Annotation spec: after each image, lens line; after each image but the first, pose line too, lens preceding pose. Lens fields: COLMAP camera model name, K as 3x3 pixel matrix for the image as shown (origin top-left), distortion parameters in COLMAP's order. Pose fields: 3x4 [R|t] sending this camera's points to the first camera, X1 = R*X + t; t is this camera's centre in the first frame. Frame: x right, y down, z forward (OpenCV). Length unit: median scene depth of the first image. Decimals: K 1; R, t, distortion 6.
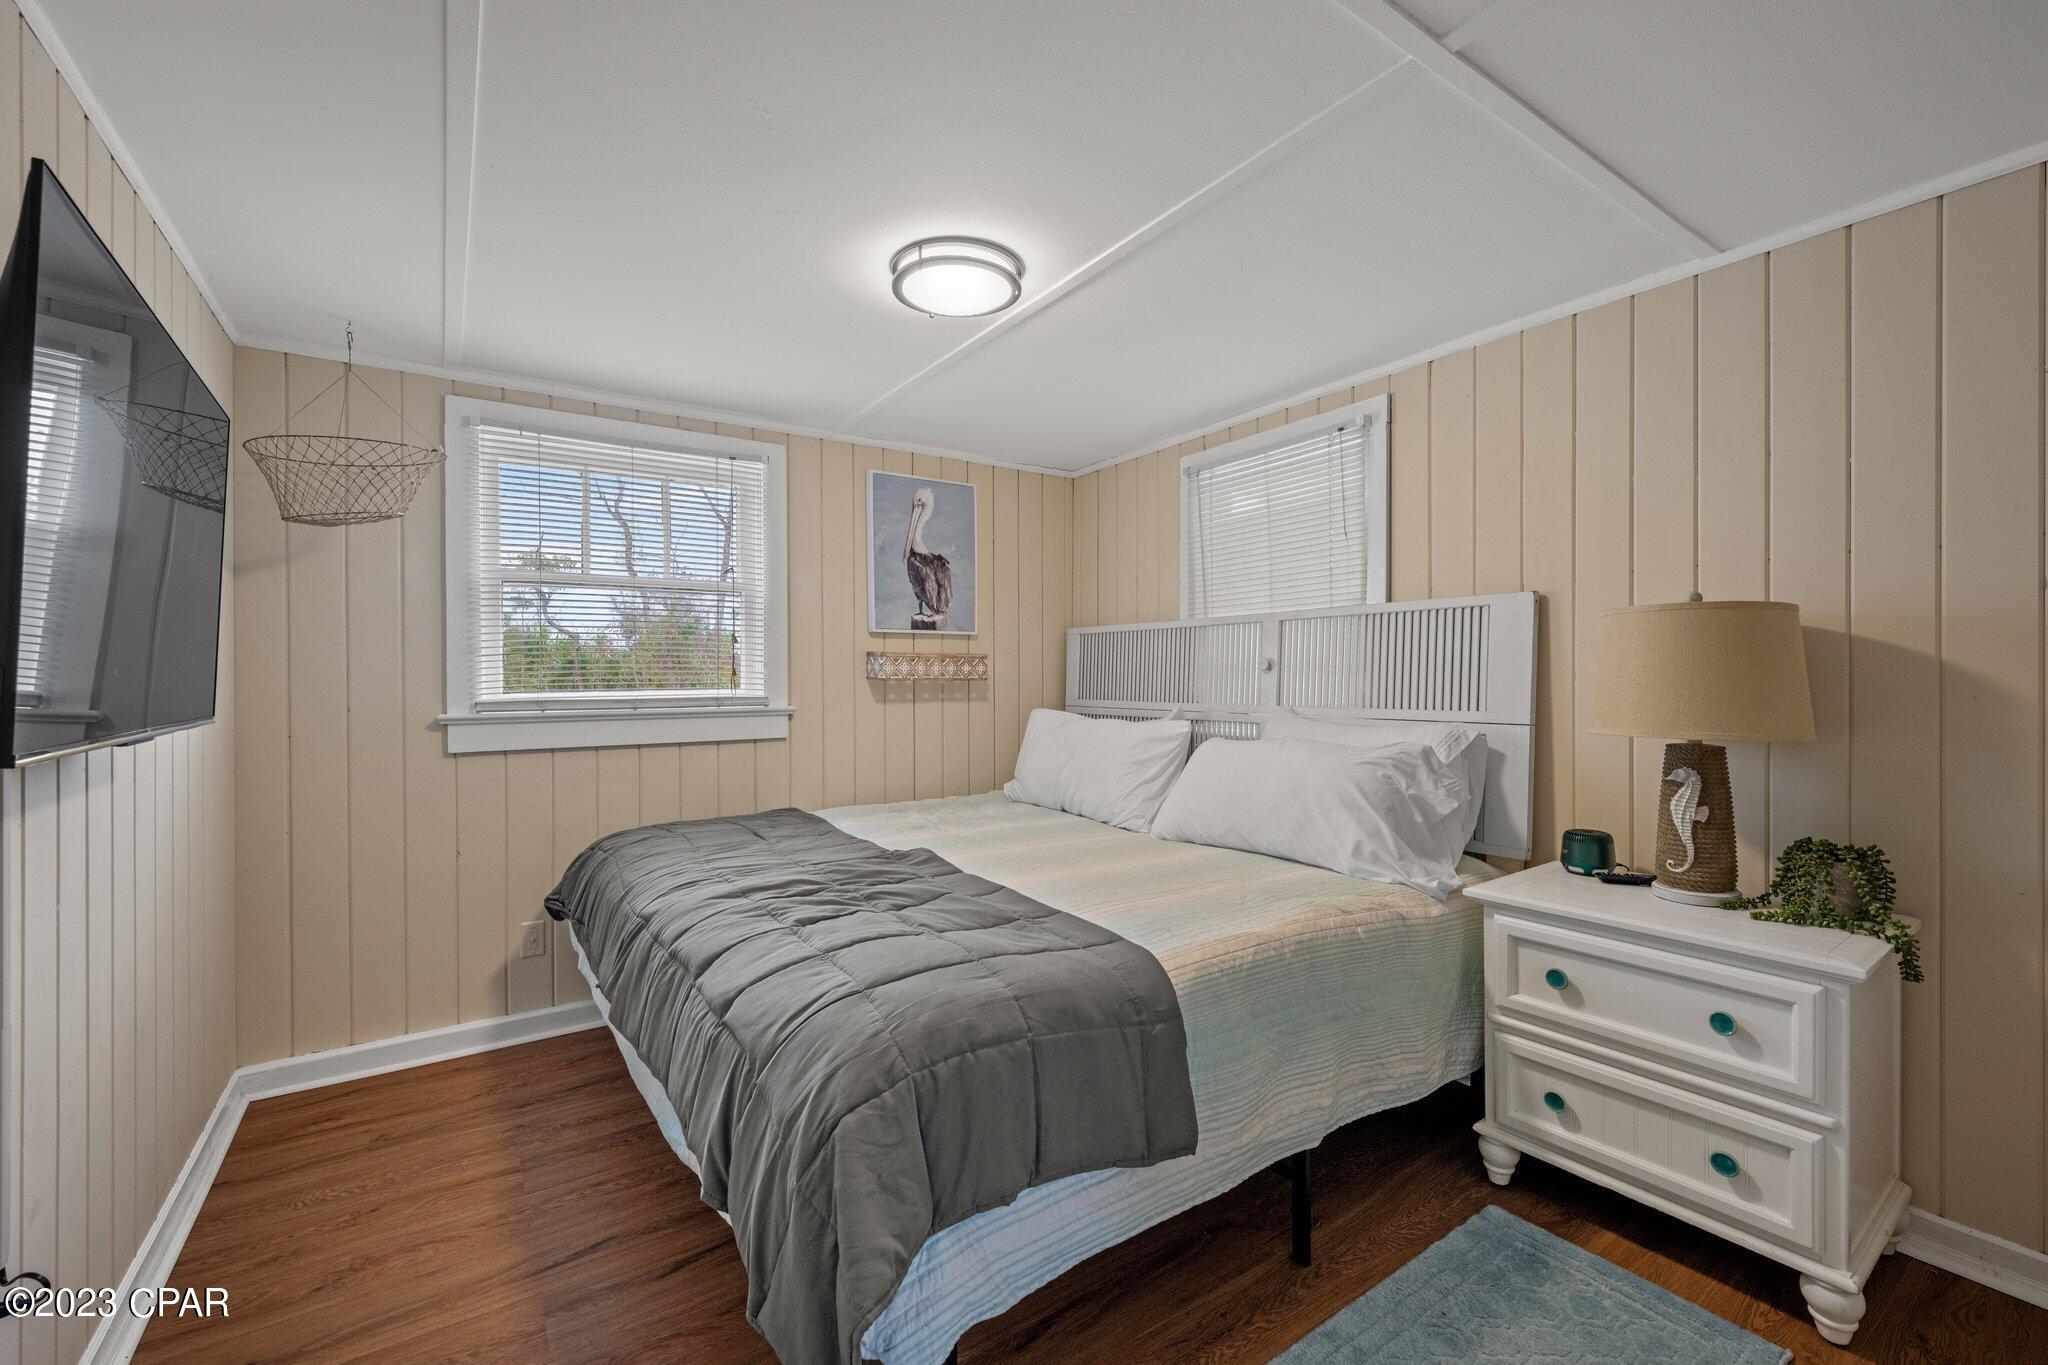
lens RADIAL K [[850.8, 0, 1024.8], [0, 850.8, 677.4], [0, 0, 1]] dist [0.001643, 0.000124]
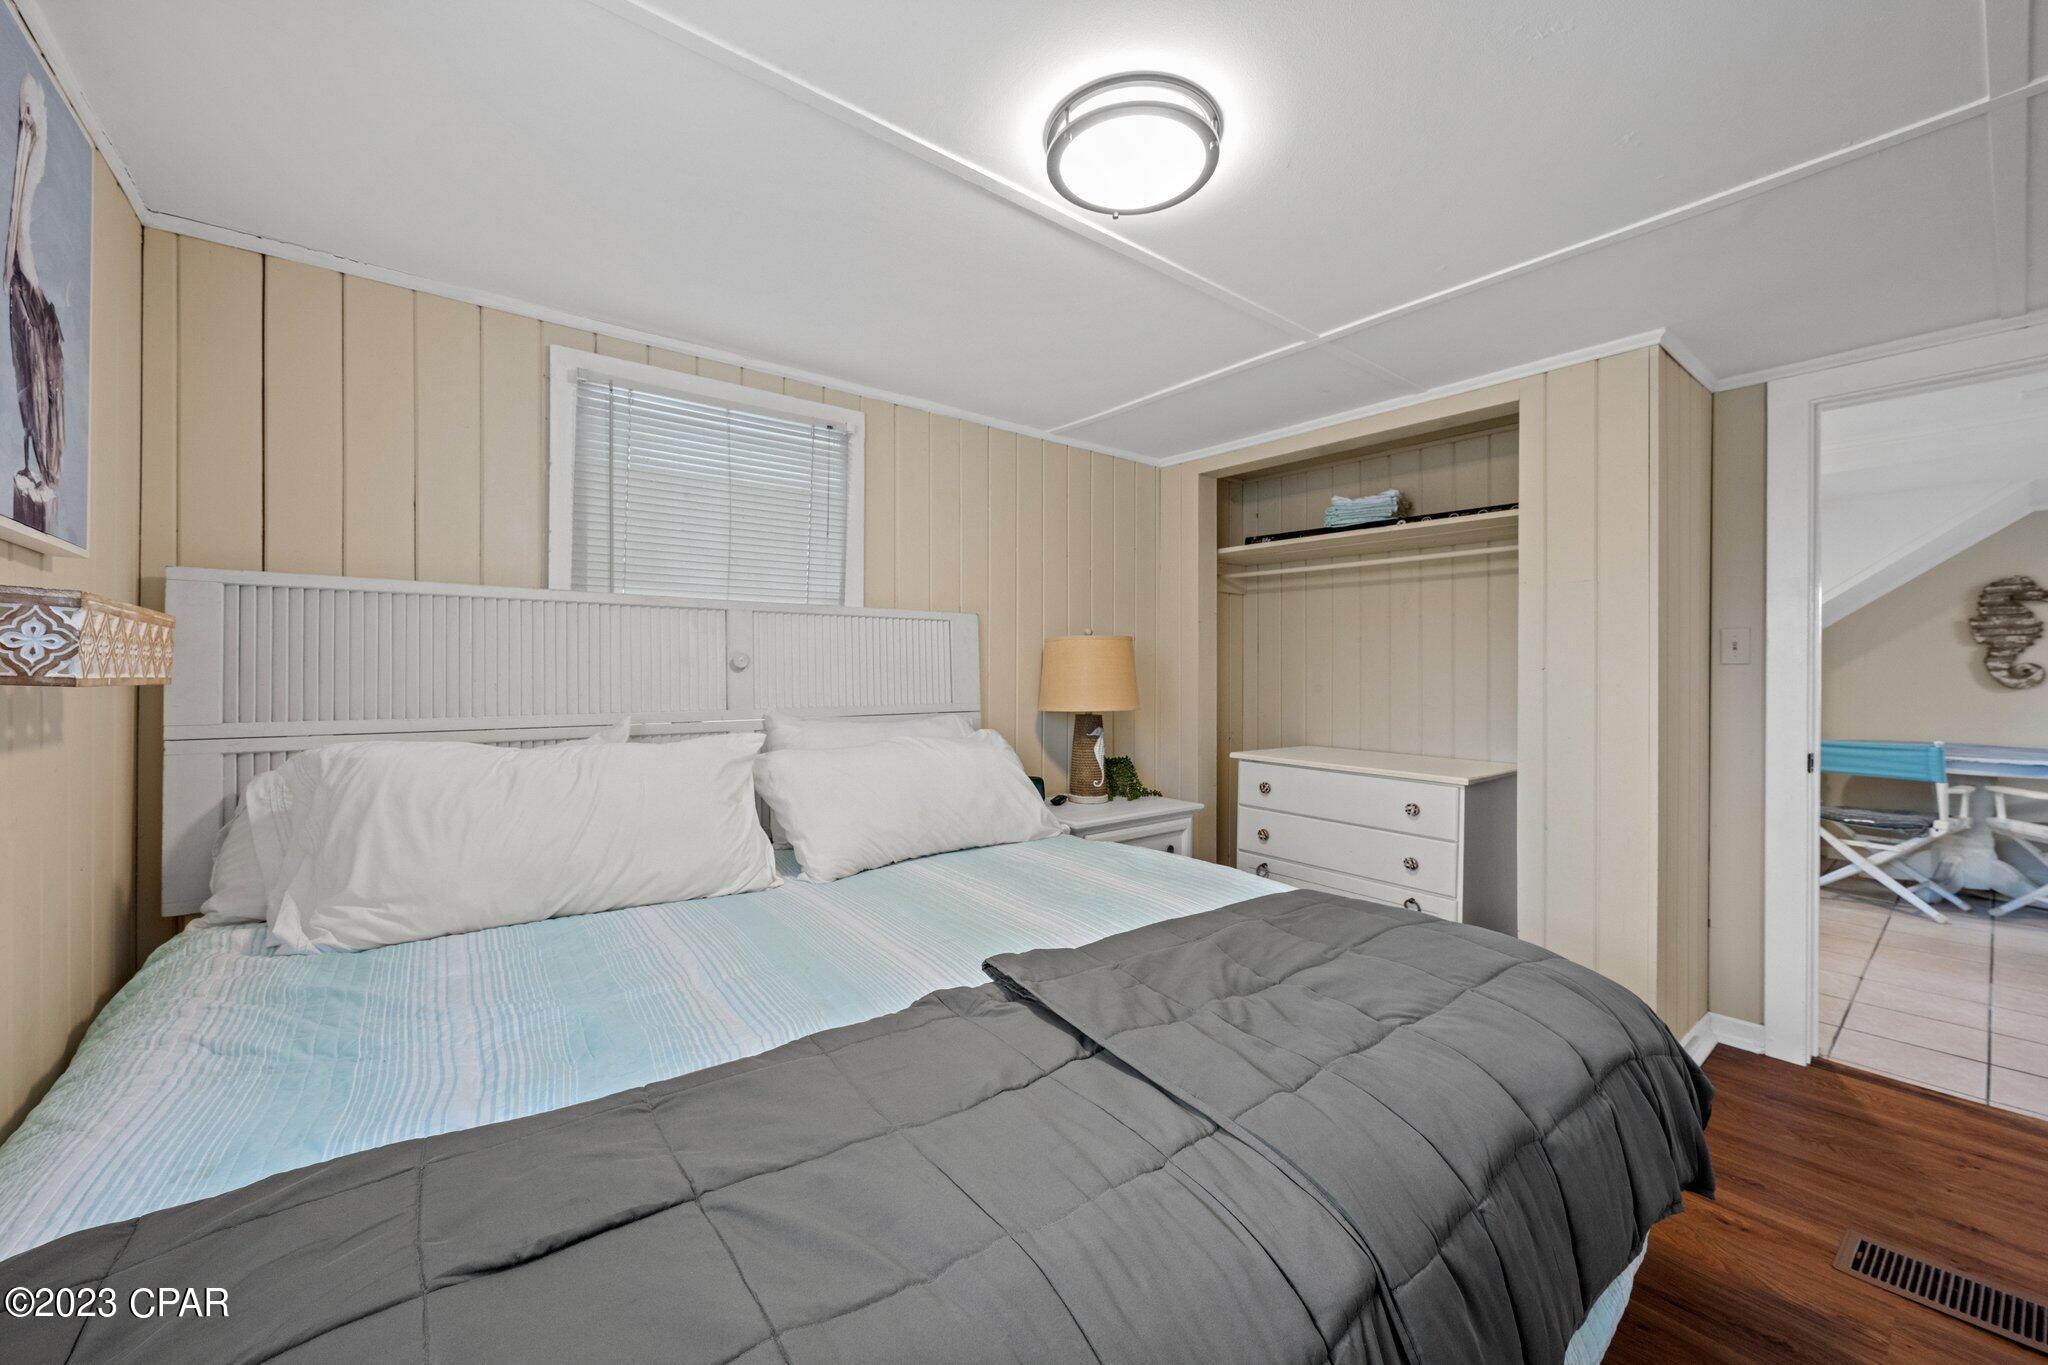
lens RADIAL K [[797.6, 0, 1027.3], [0, 797.6, 678.4], [0, 0, 1]] dist [-0.000718, -0.000220]
pose [[-0.077761, -0.000602, 0.996972, -0.524155], [-0.000404, 1.000000, 0.000572, 0.001385], [-0.996972, -0.000358, -0.077761, 0.767968]]
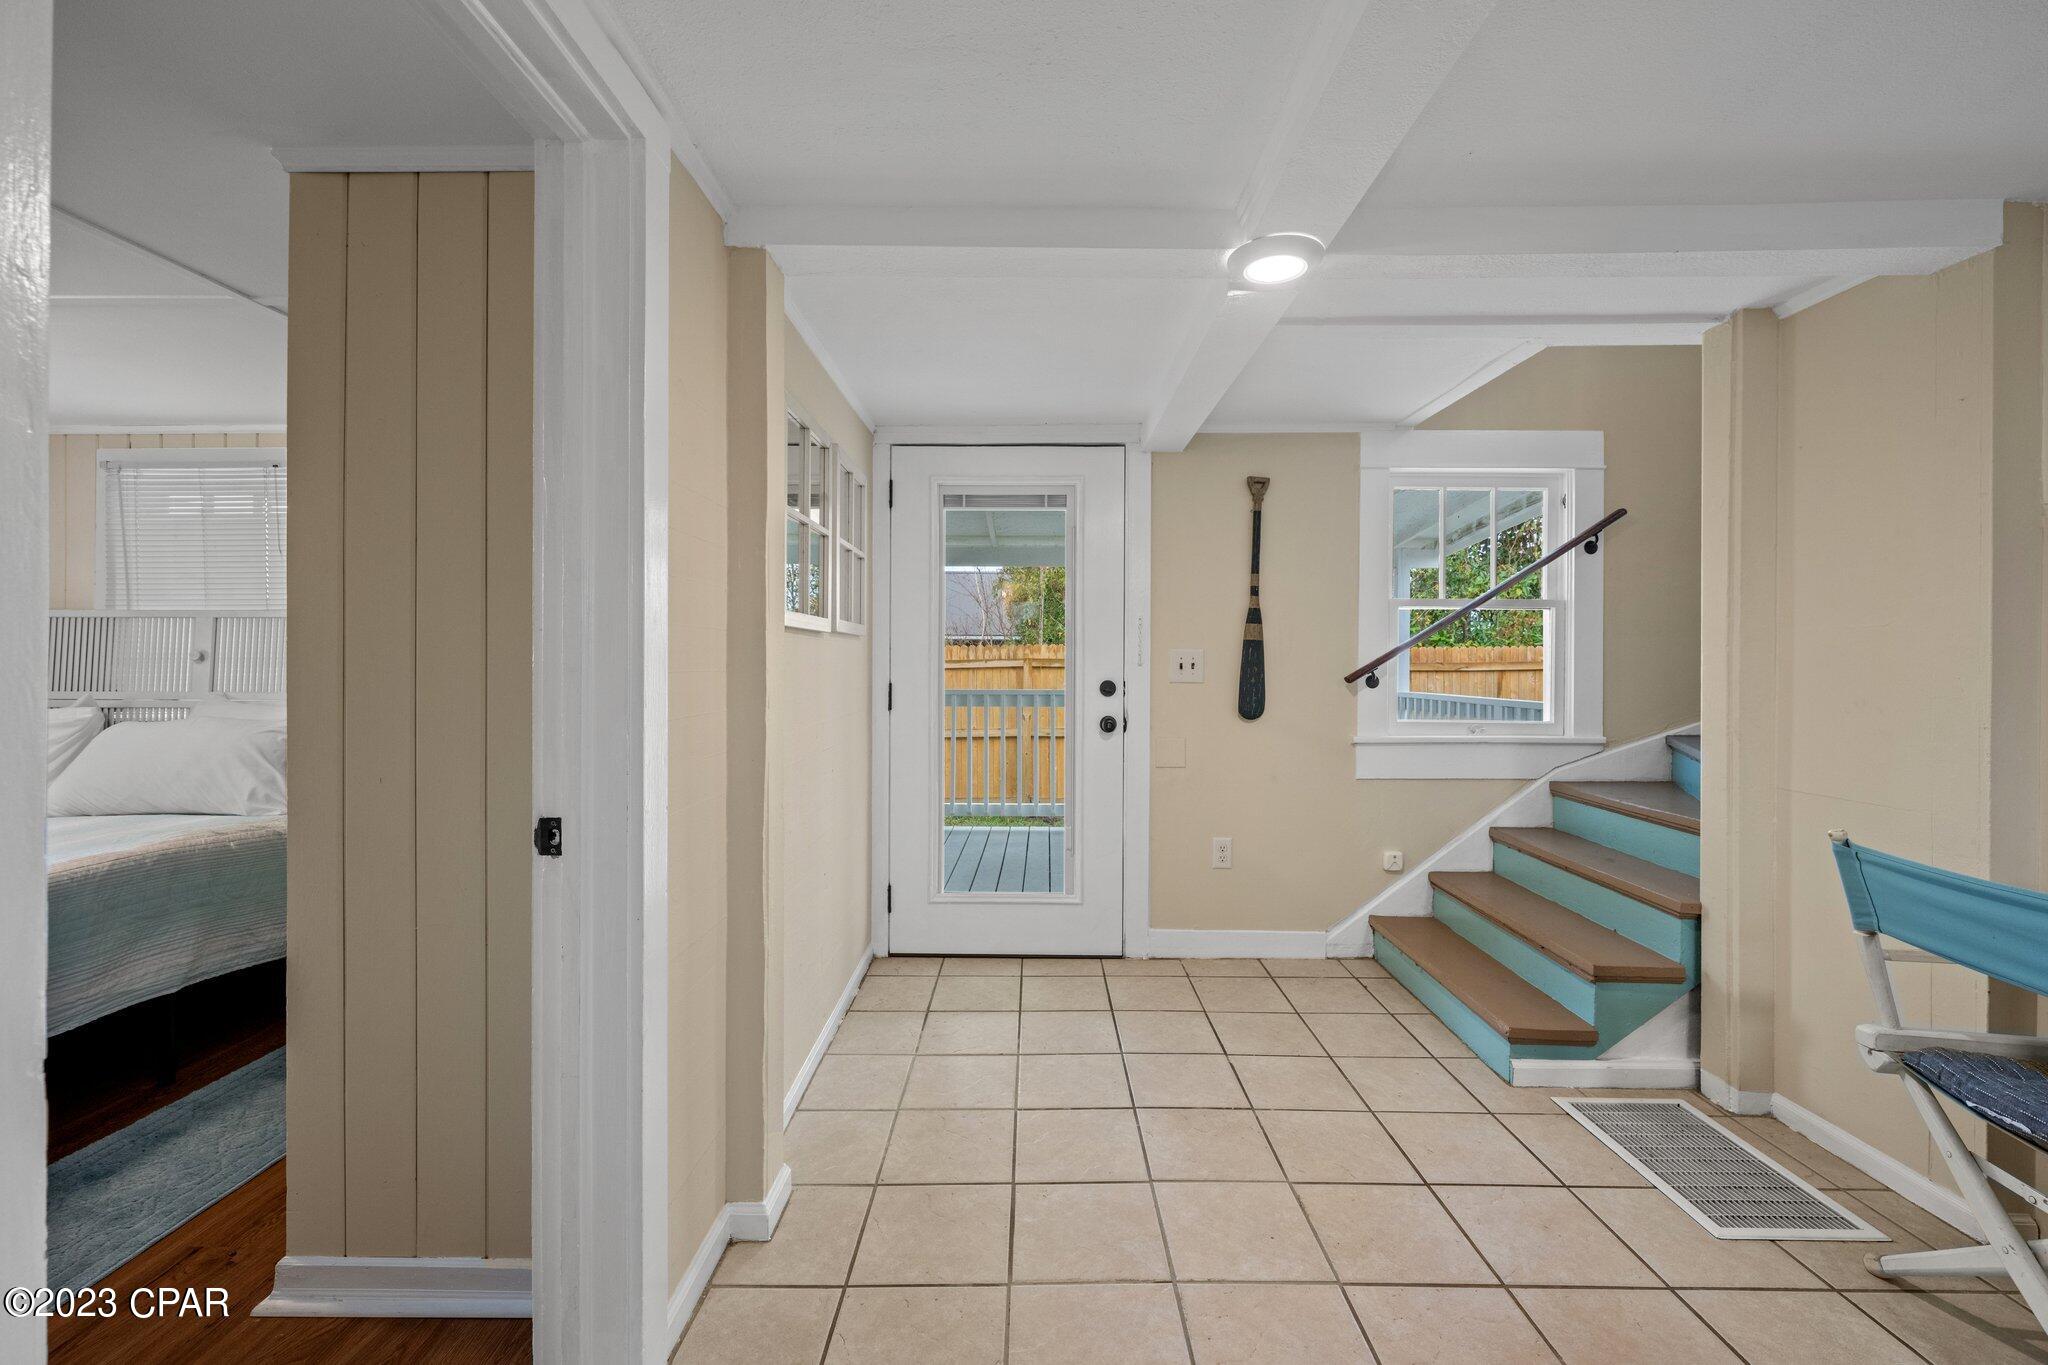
lens RADIAL K [[850.8, 0, 1023.9], [0, 850.8, 670.5], [0, 0, 1]] dist [0.001643, 0.000124]
pose [[0.580022, 0.009584, 0.814544, -0.001226], [-0.007587, 0.999951, -0.006363, 0.003353], [-0.814566, -0.002489, 0.580066, -0.541800]]
